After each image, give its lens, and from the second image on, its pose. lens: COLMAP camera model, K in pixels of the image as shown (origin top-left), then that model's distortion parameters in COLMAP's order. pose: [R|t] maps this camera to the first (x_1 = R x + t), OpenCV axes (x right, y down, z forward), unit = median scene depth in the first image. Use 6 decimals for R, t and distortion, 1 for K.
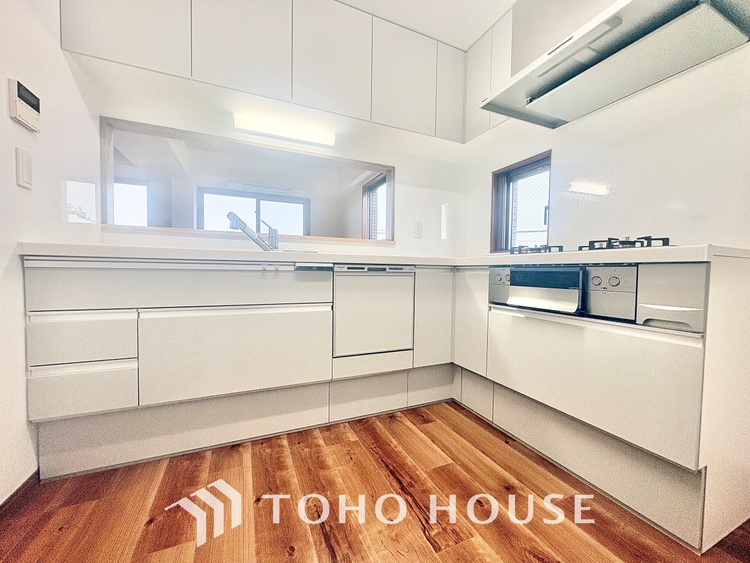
lens RADIAL K [[298.8, 0, 373.8], [0, 298.8, 280.4], [0, 0, 1]] dist [-0.001291, -0.000347]
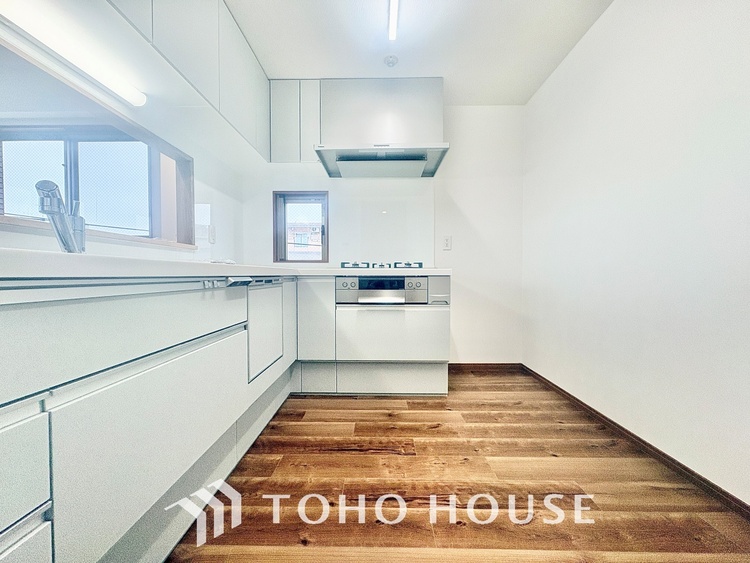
lens RADIAL K [[298.8, 0, 376.2], [0, 298.8, 282.7], [0, 0, 1]] dist [-0.001291, -0.000347]
pose [[0.414950, -0.037660, 0.909064, -0.834795], [0.033234, 0.999104, 0.026220, -0.052863], [-0.909237, 0.019332, 0.415830, 0.312224]]
